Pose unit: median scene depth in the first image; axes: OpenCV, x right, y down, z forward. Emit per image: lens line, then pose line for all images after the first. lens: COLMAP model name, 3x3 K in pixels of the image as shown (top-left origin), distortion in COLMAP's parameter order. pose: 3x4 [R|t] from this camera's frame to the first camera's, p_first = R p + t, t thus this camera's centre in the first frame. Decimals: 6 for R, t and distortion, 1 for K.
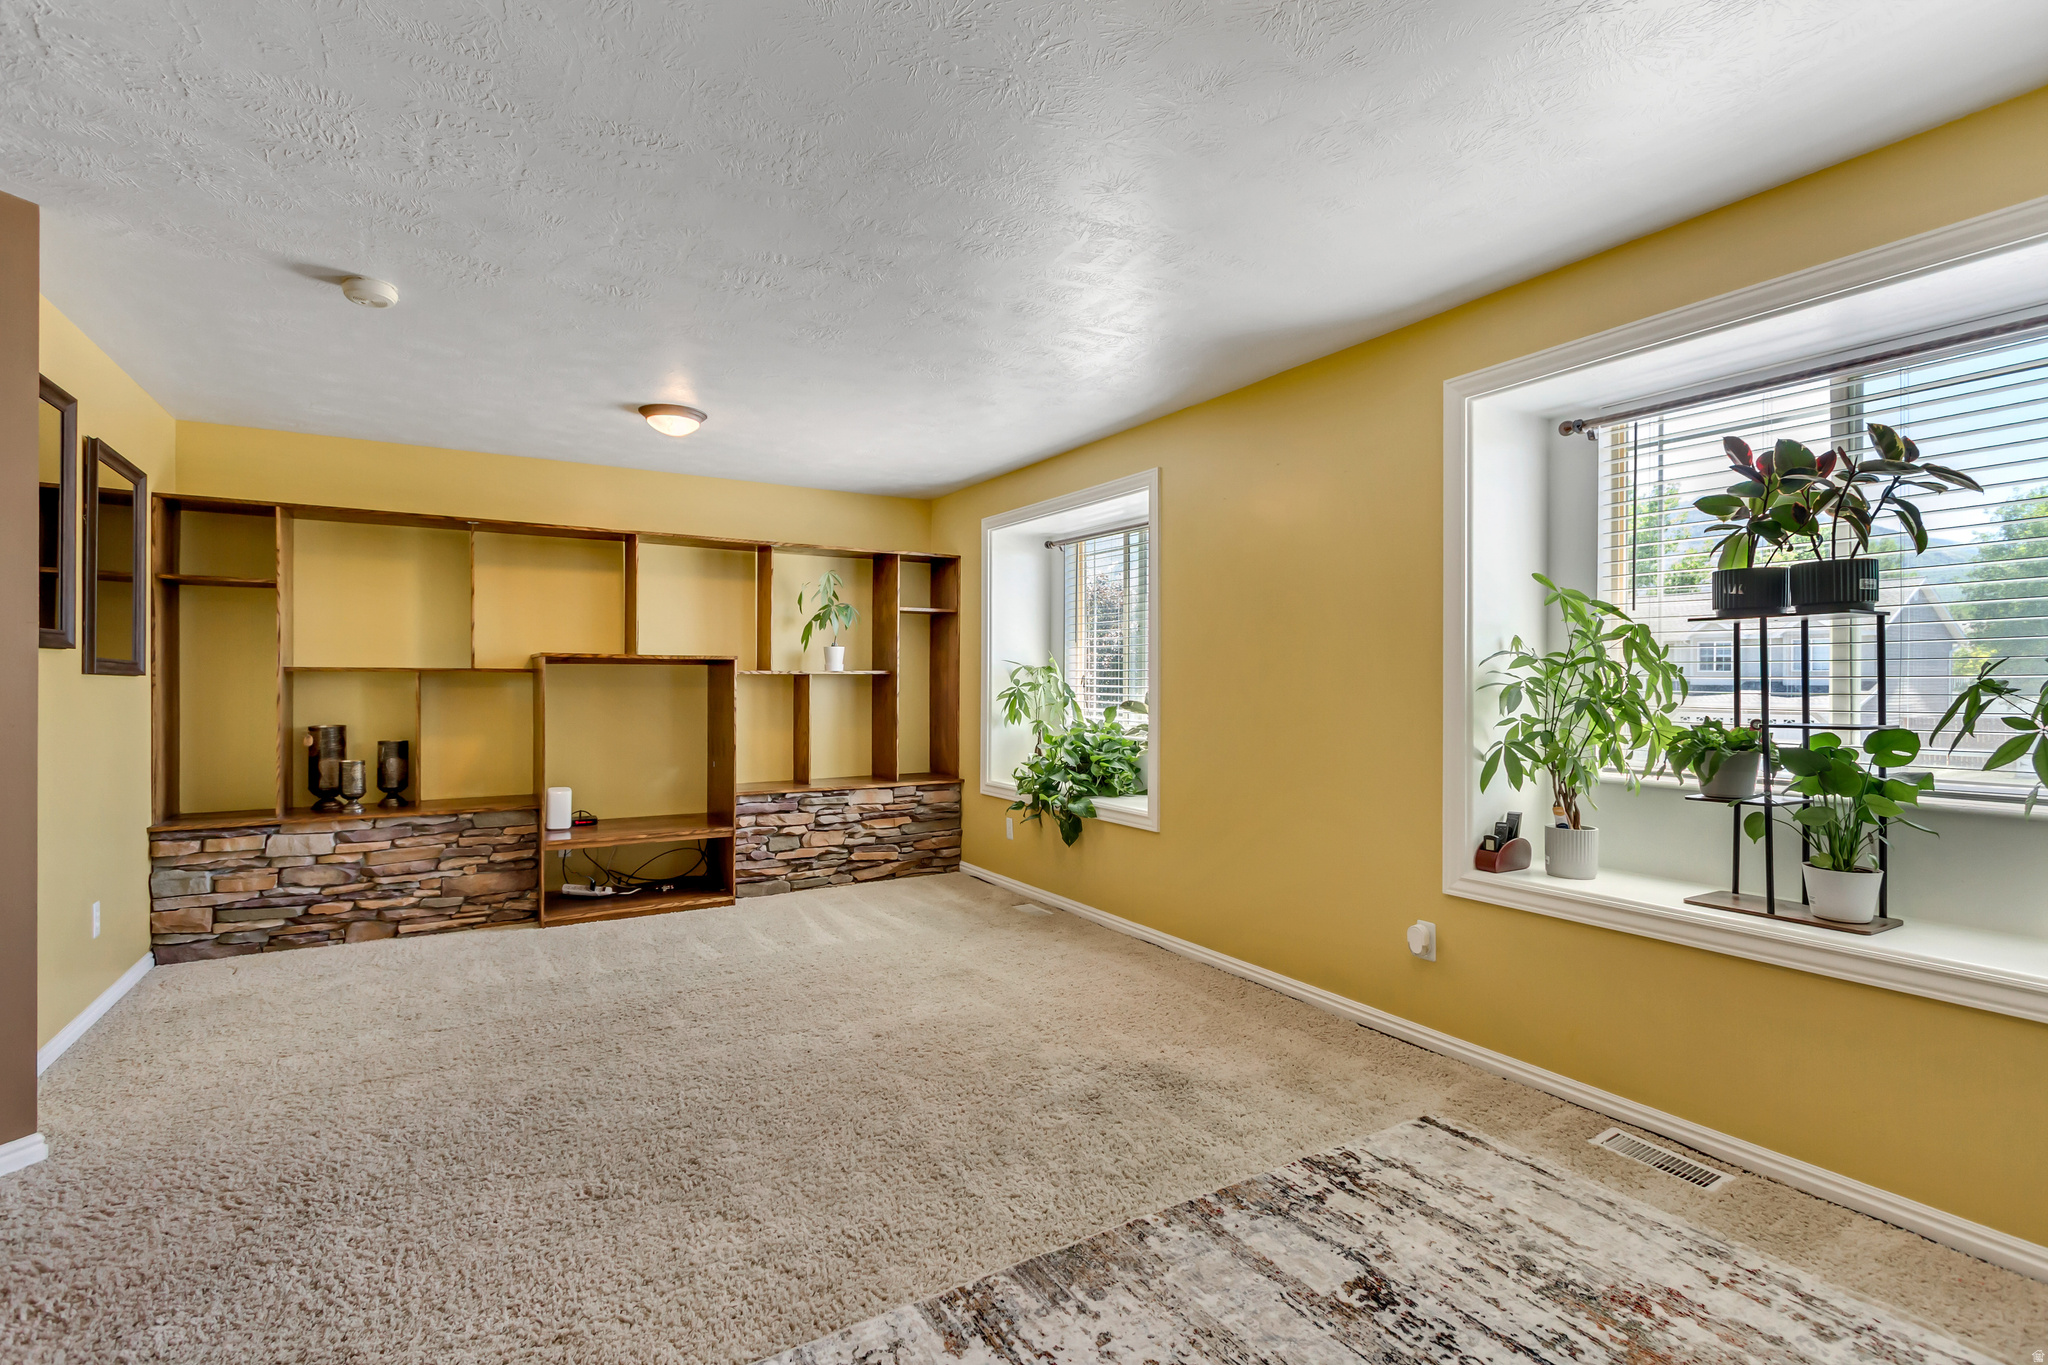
lens RADIAL K [[945.7, 0, 1016.1], [0, 945.7, 679.4], [0, 0, 1]] dist [-0.002440, -0.000527]
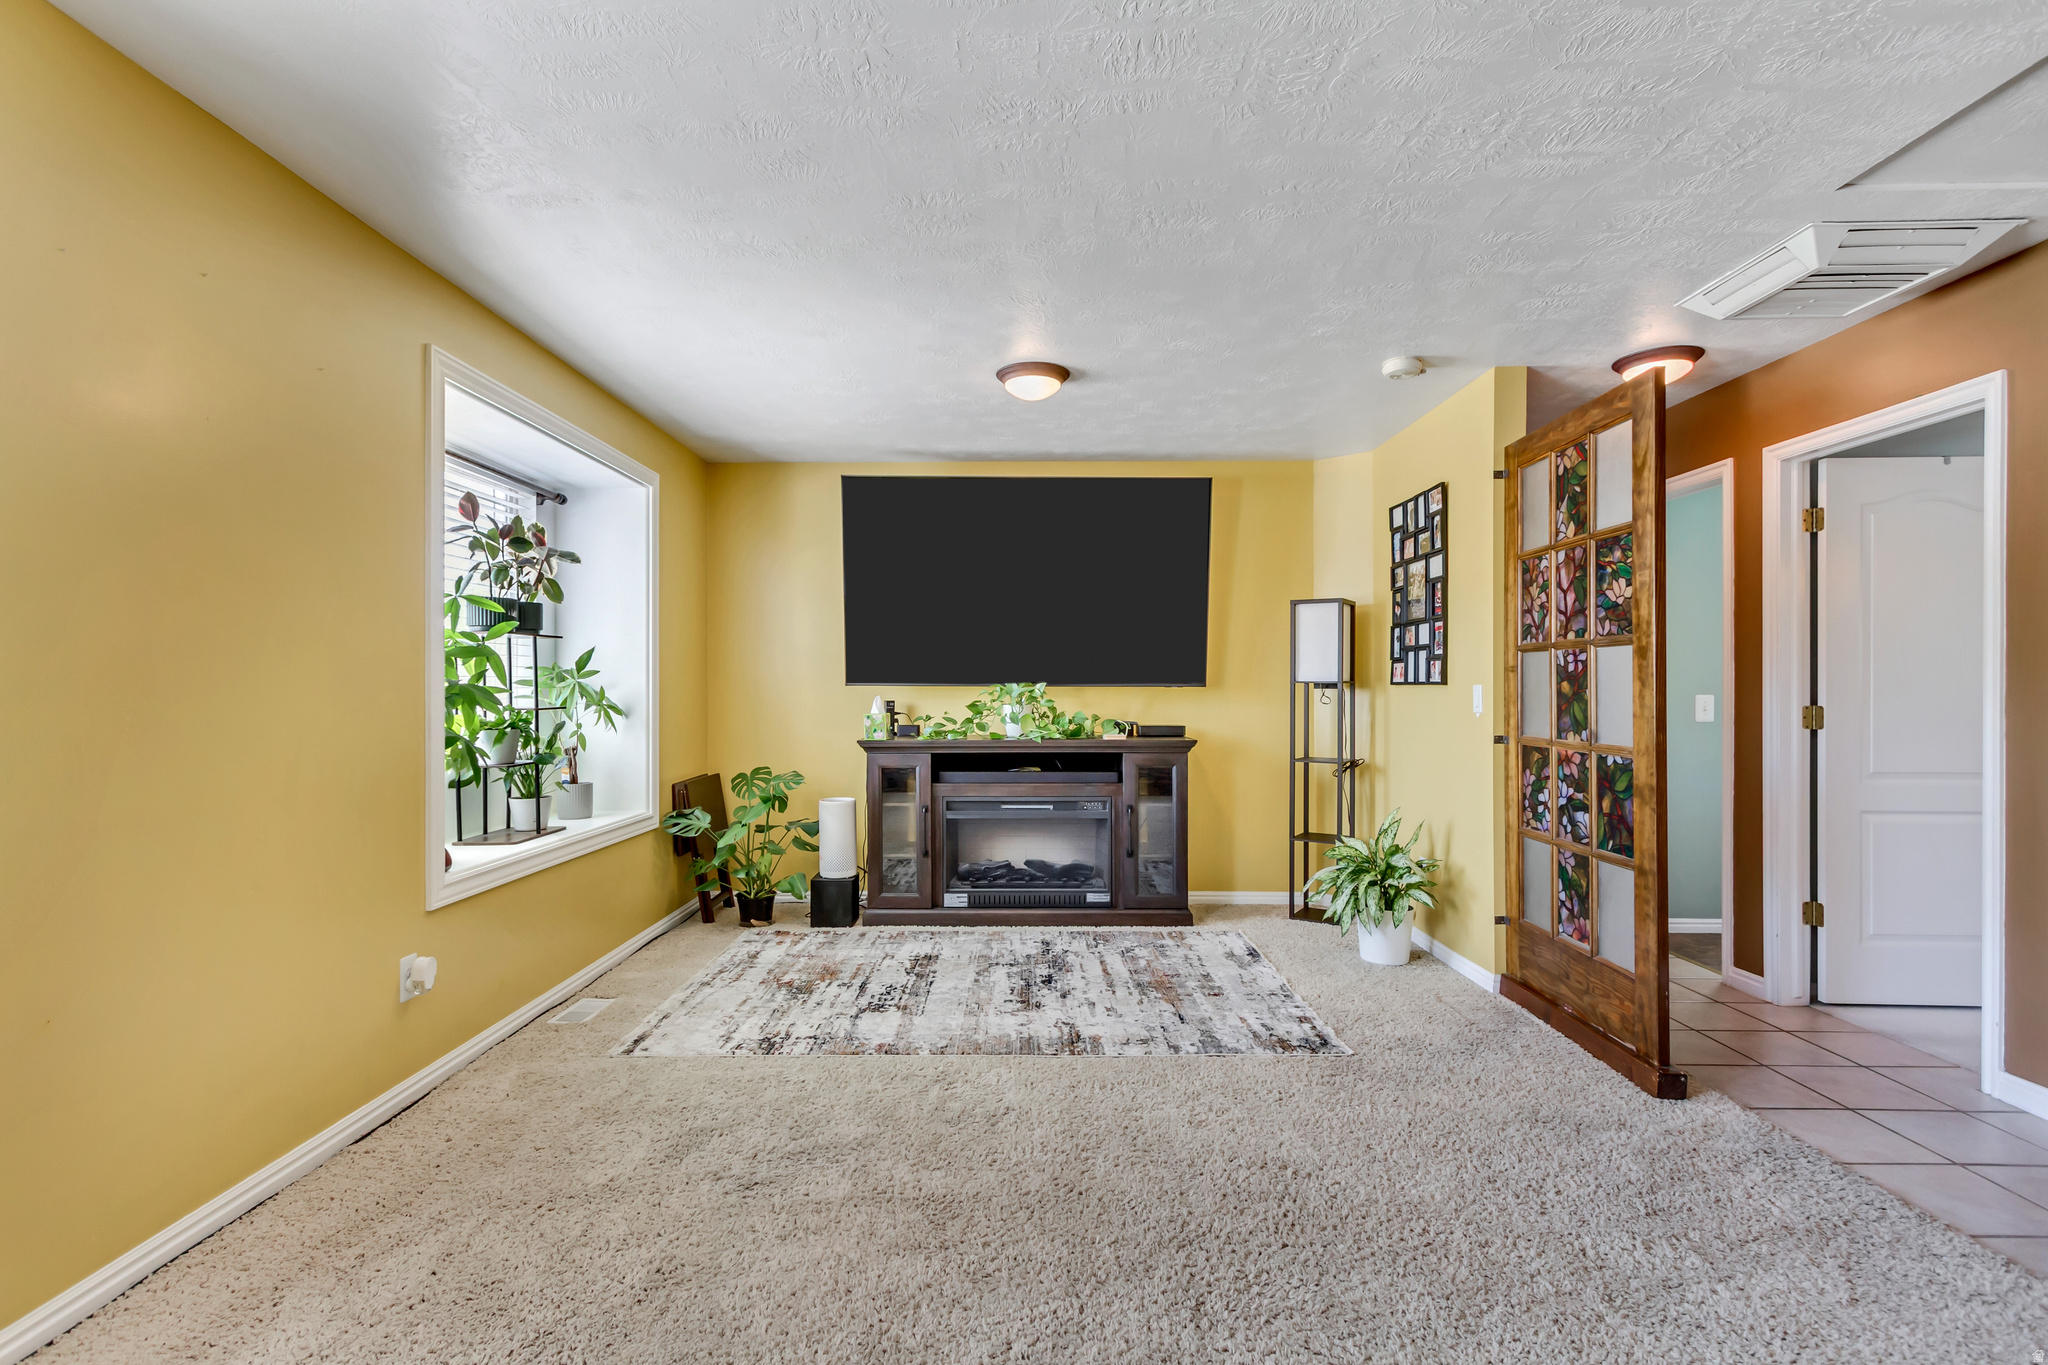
lens RADIAL K [[945.7, 0, 1015.9], [0, 945.7, 685.5], [0, 0, 1]] dist [-0.002440, -0.000527]
pose [[-0.849644, 0.003114, 0.527348, -0.783317], [0.002948, 0.999995, -0.001155, 0.018817], [-0.527349, 0.000573, -0.849649, 2.292136]]
